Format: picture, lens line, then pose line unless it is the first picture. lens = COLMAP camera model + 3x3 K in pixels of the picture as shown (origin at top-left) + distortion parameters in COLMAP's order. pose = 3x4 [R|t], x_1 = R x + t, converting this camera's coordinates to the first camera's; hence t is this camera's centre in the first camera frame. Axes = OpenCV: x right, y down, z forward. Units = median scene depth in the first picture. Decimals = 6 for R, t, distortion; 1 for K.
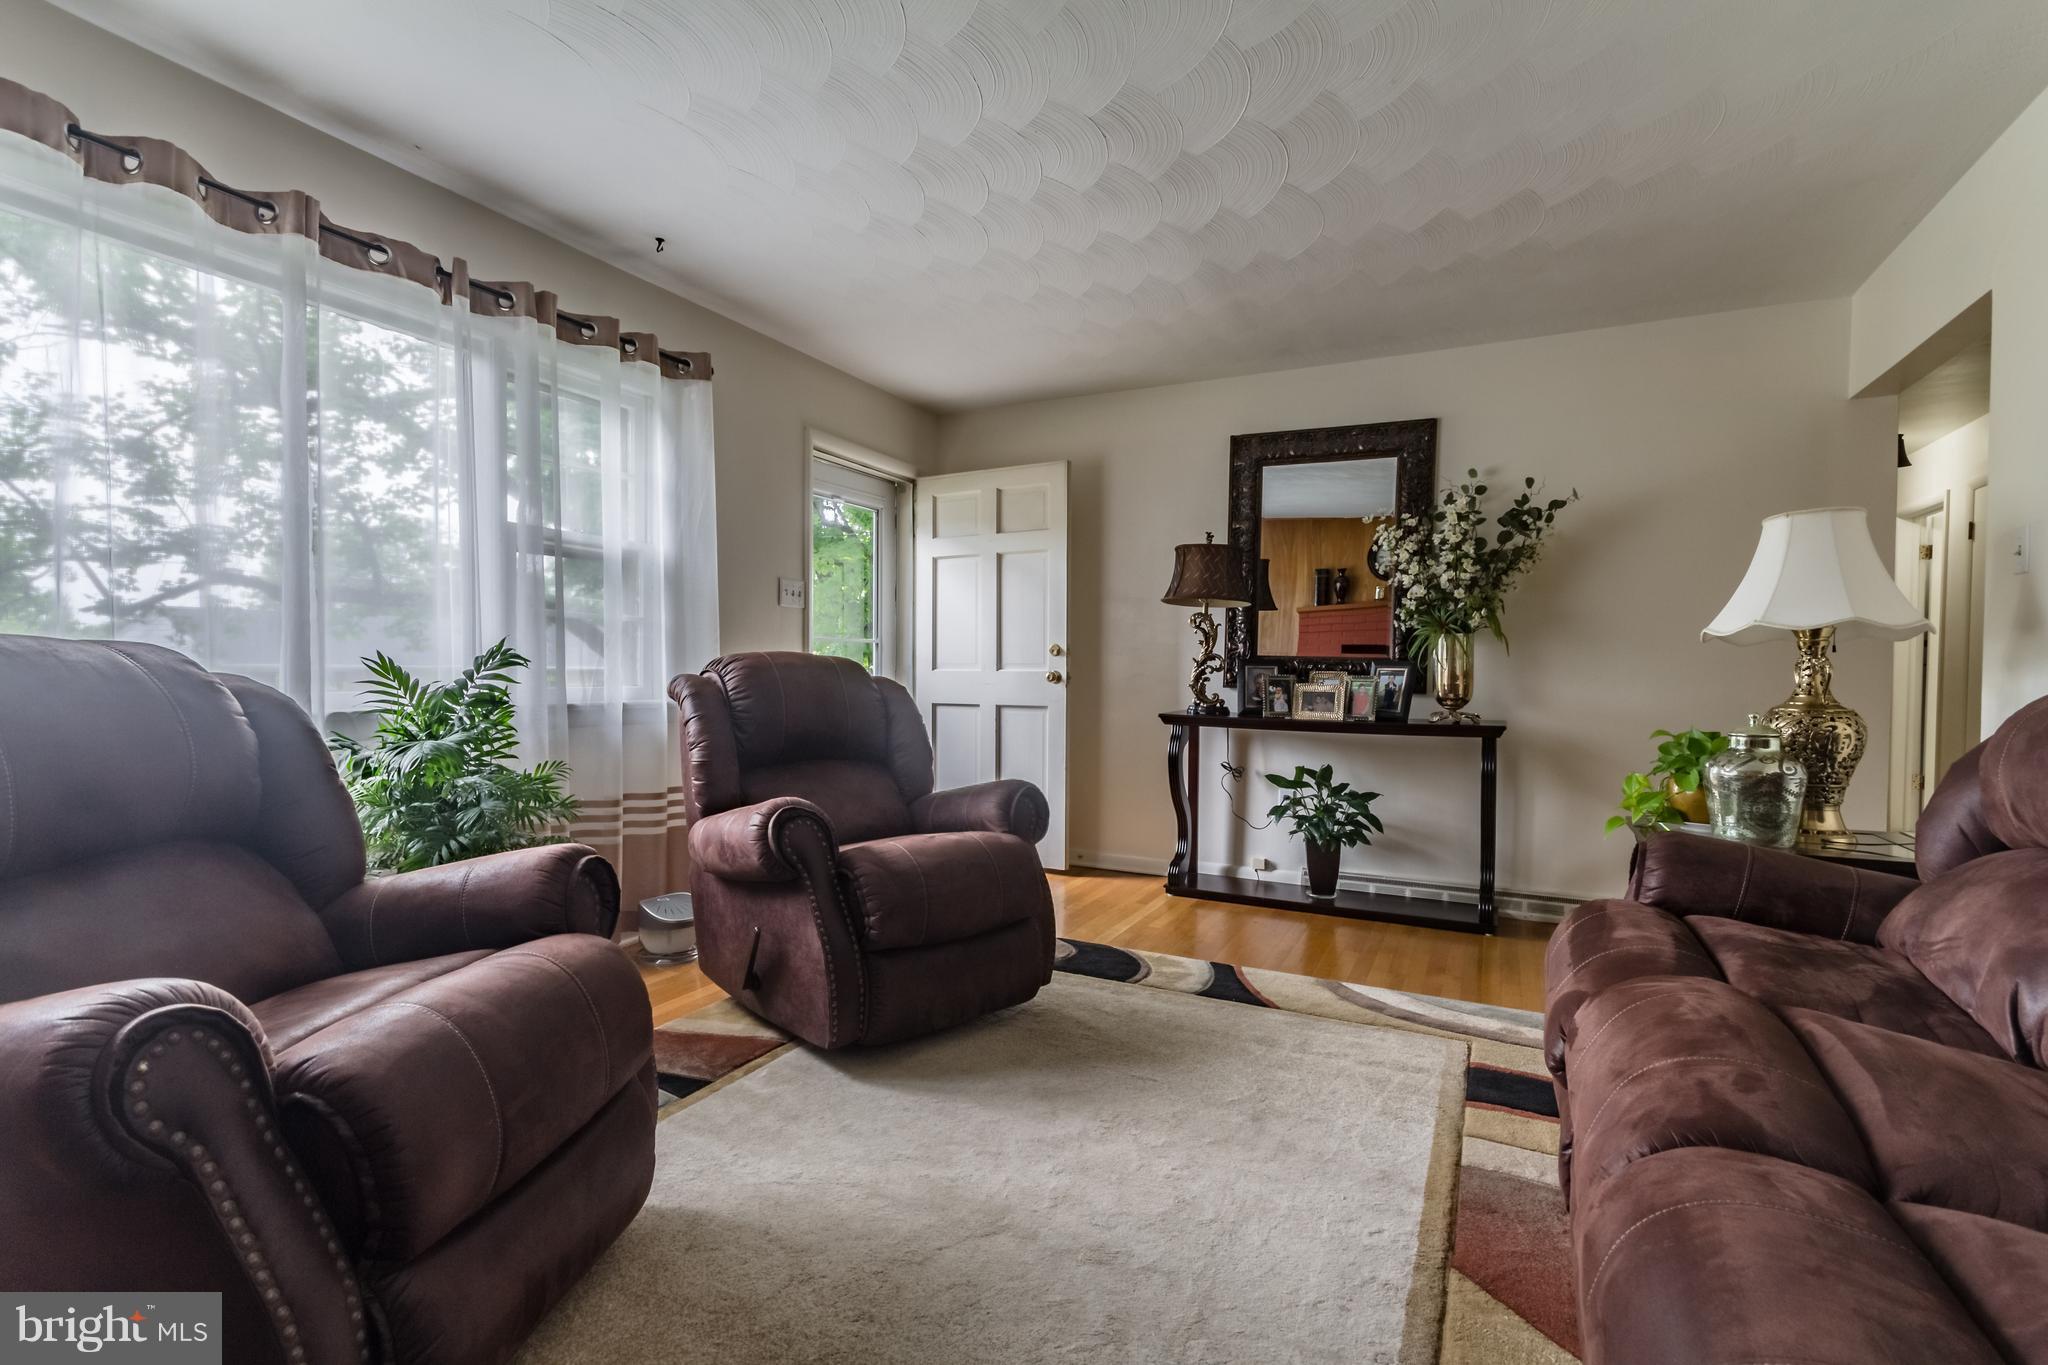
lens RADIAL K [[950.7, 0, 1016.7], [0, 950.7, 687.7], [0, 0, 1]] dist [0.007519, 0.000423]
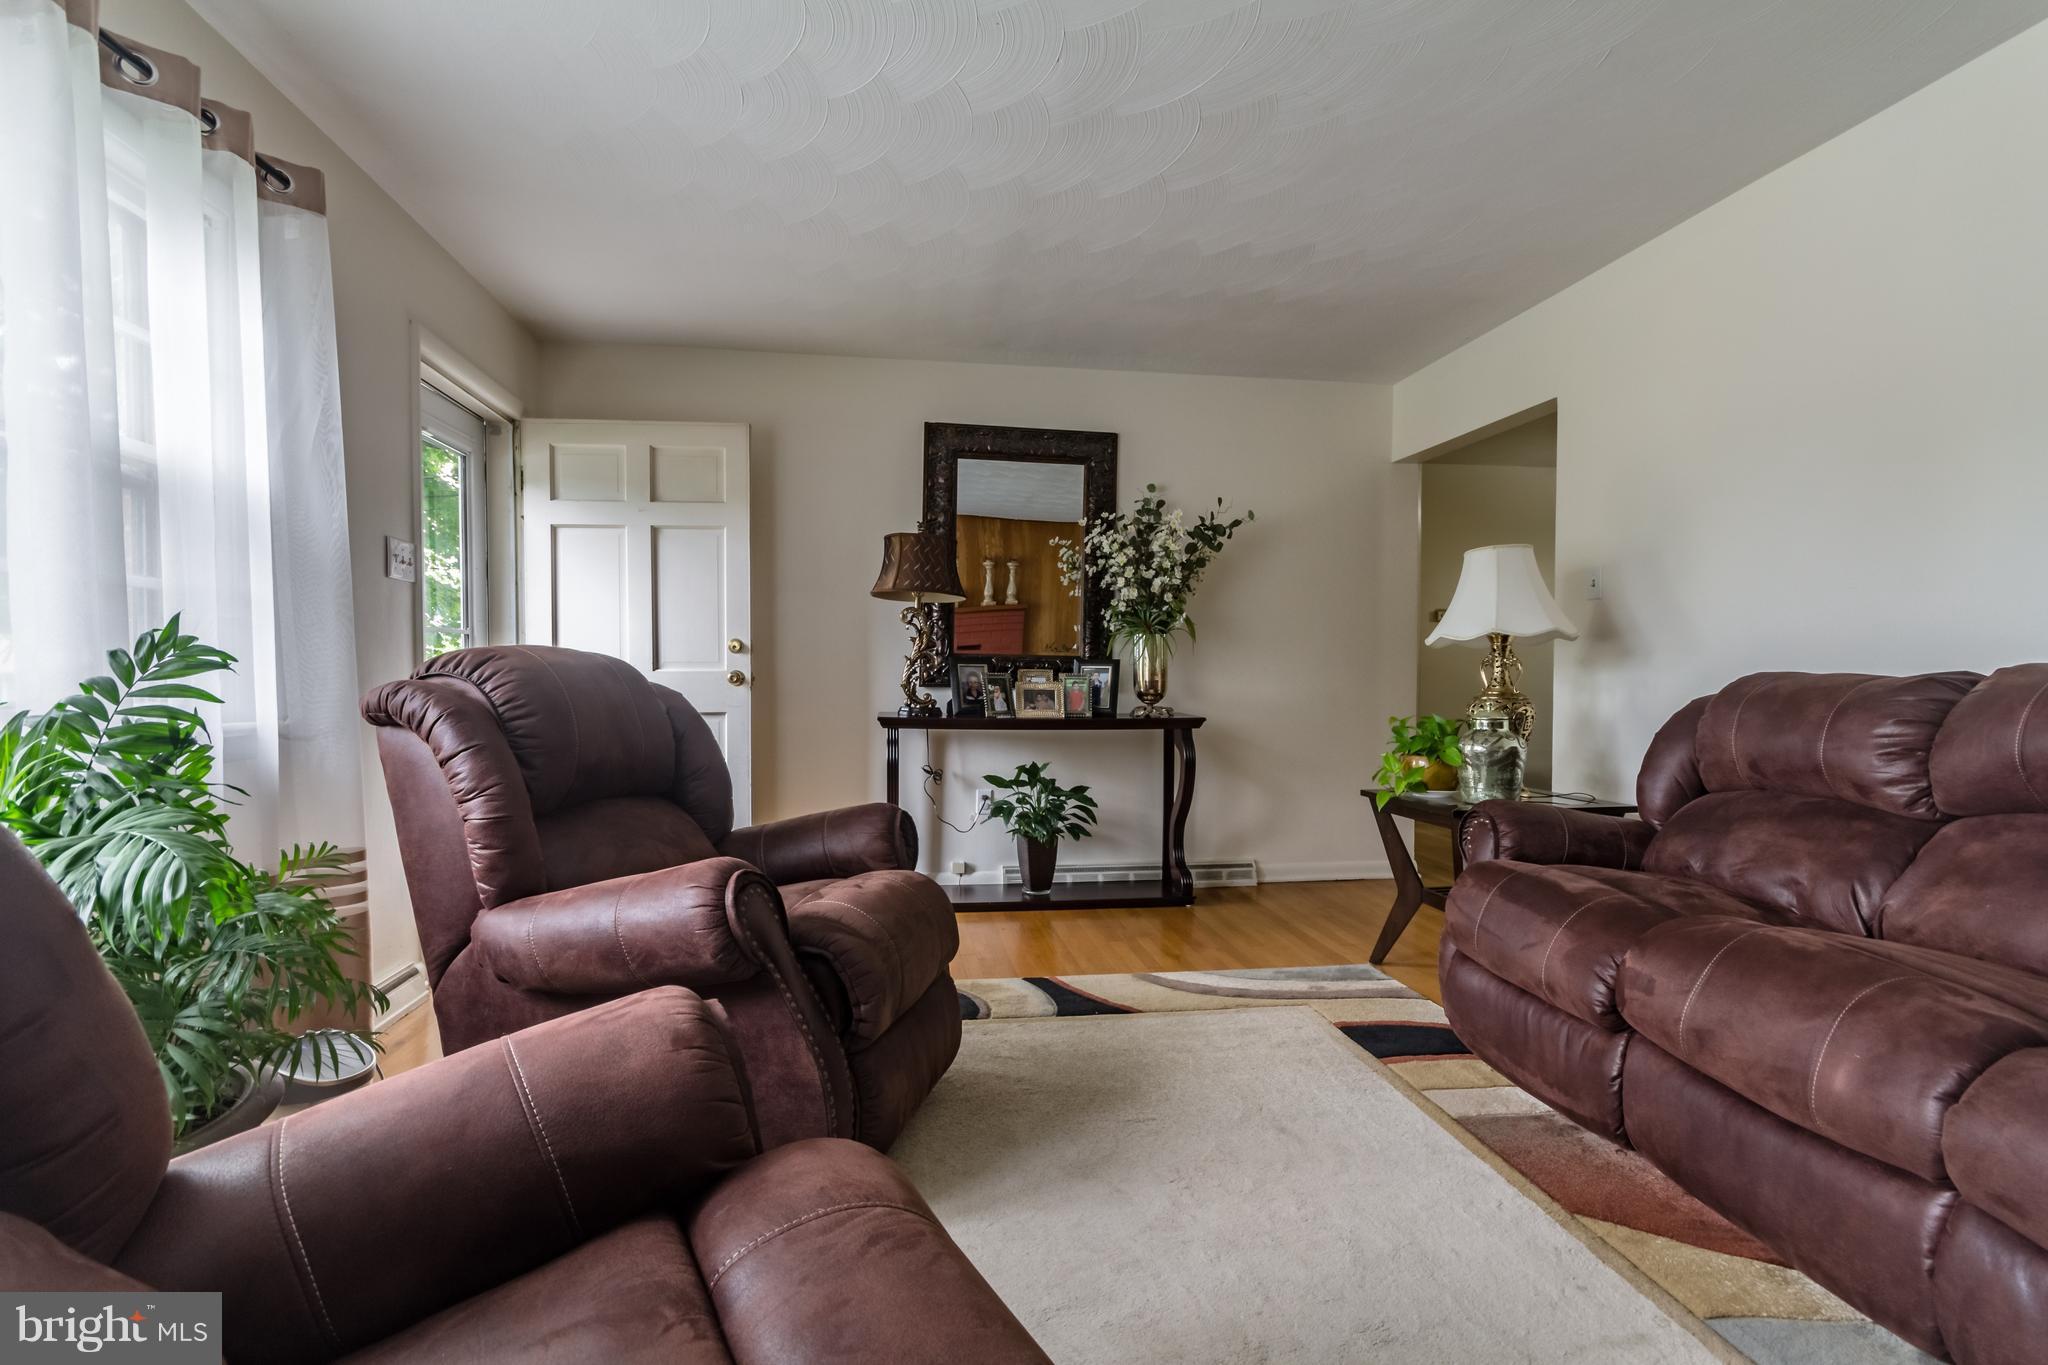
lens RADIAL K [[950.7, 0, 1026.6], [0, 950.7, 687.0], [0, 0, 1]] dist [0.007519, 0.000423]
pose [[0.817888, -0.016824, 0.575131, -0.282552], [0.015814, 0.999852, 0.006759, -0.005968], [-0.575160, 0.003567, 0.818033, 0.192590]]
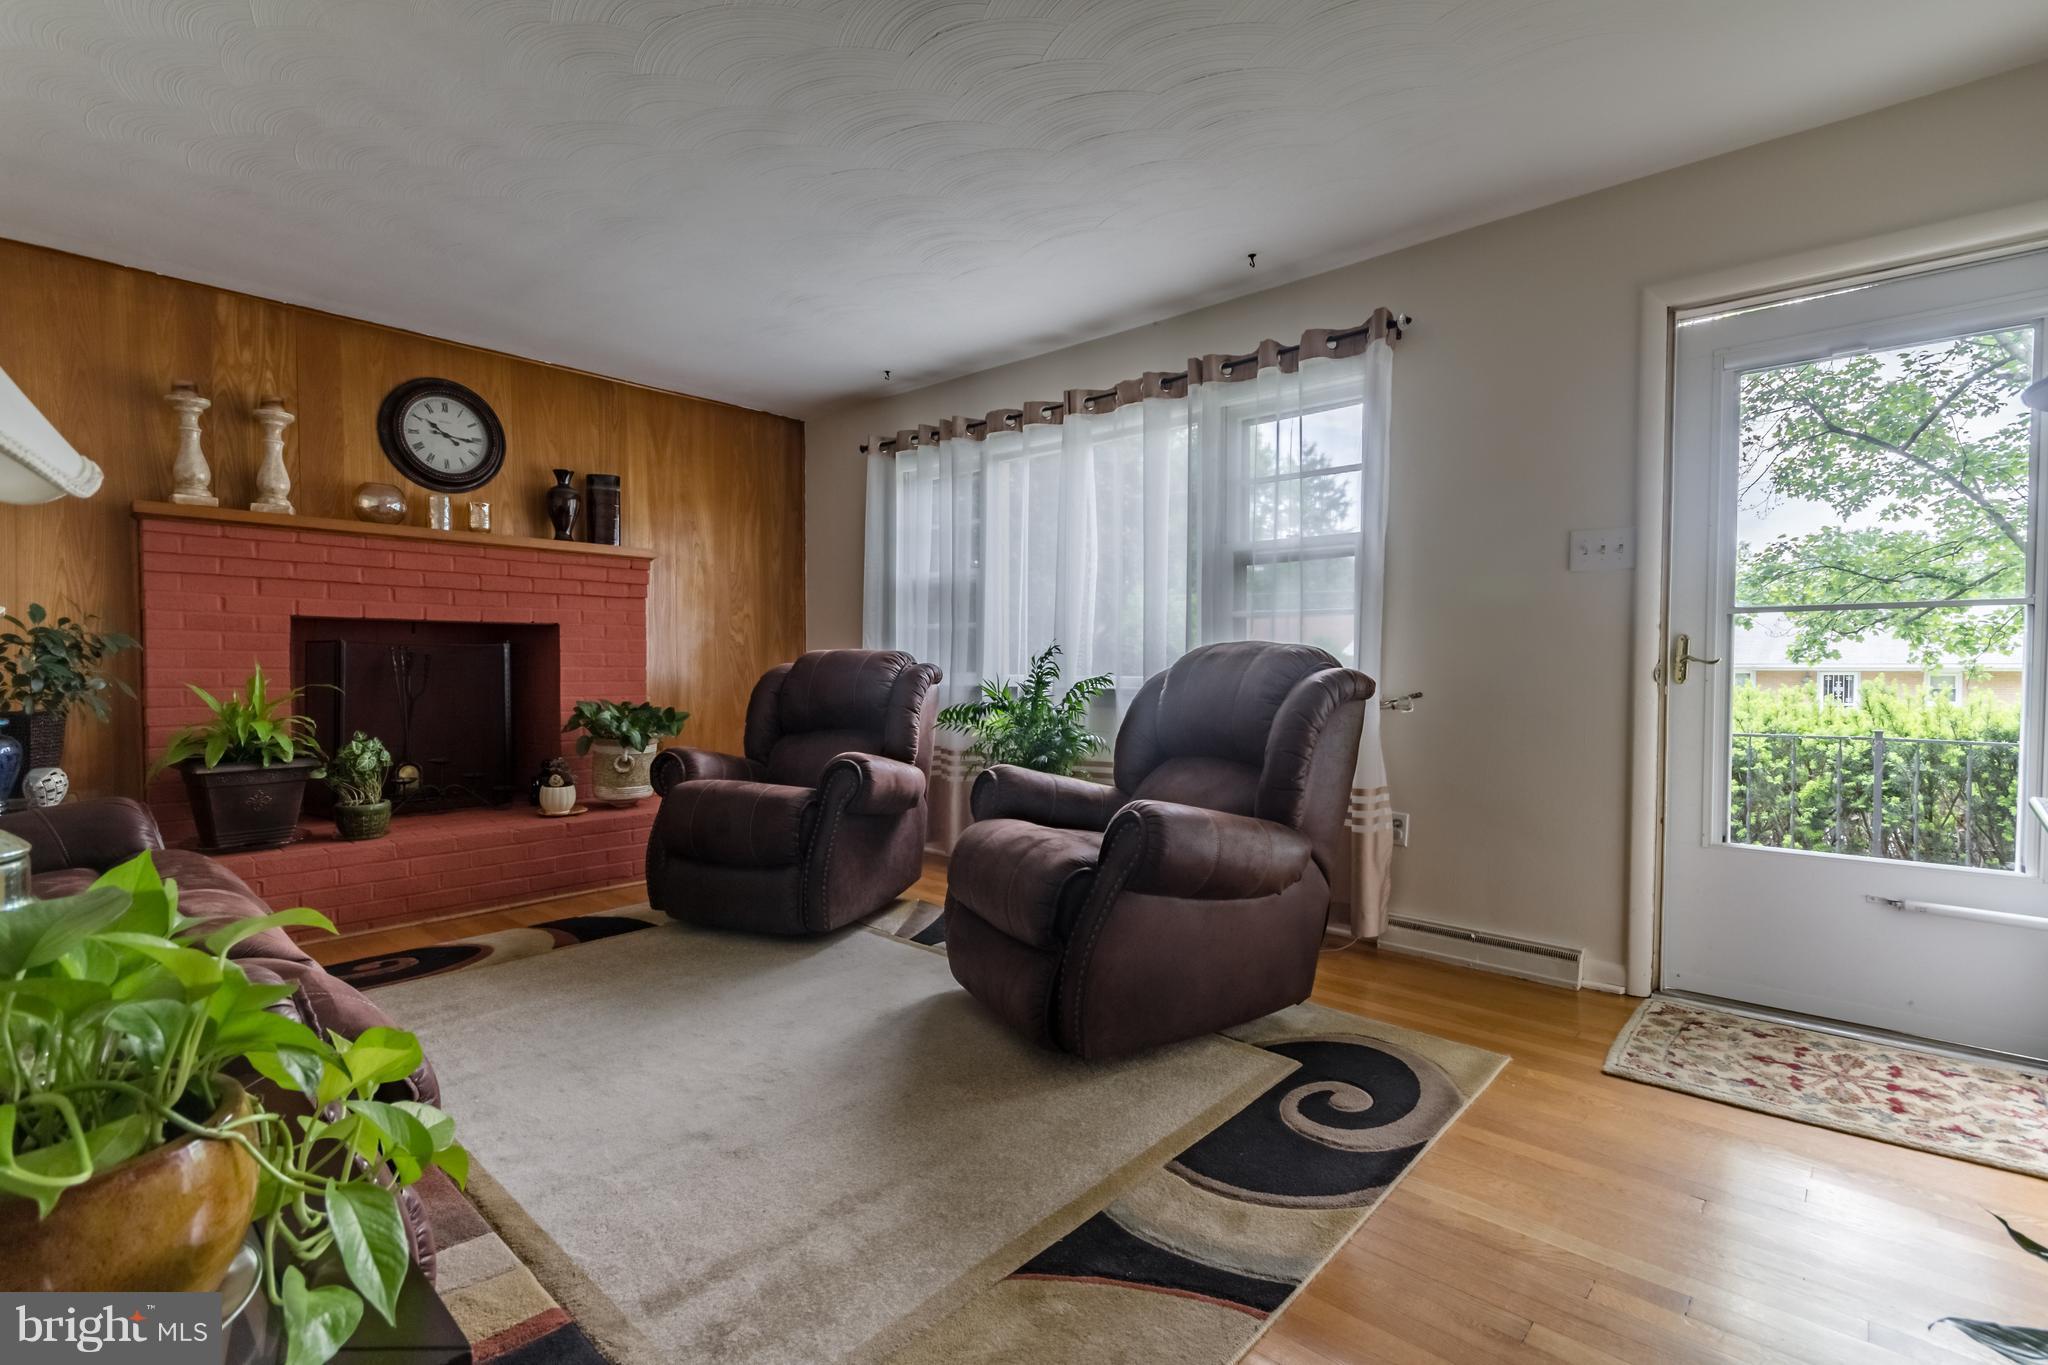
lens RADIAL K [[950.7, 0, 1016.9], [0, 950.7, 685.0], [0, 0, 1]] dist [0.007519, 0.000423]
pose [[-0.277601, 0.013445, -0.960603, 0.577600], [-0.022519, 0.999536, 0.020497, -0.006102], [0.960433, 0.027322, -0.277169, 0.841256]]
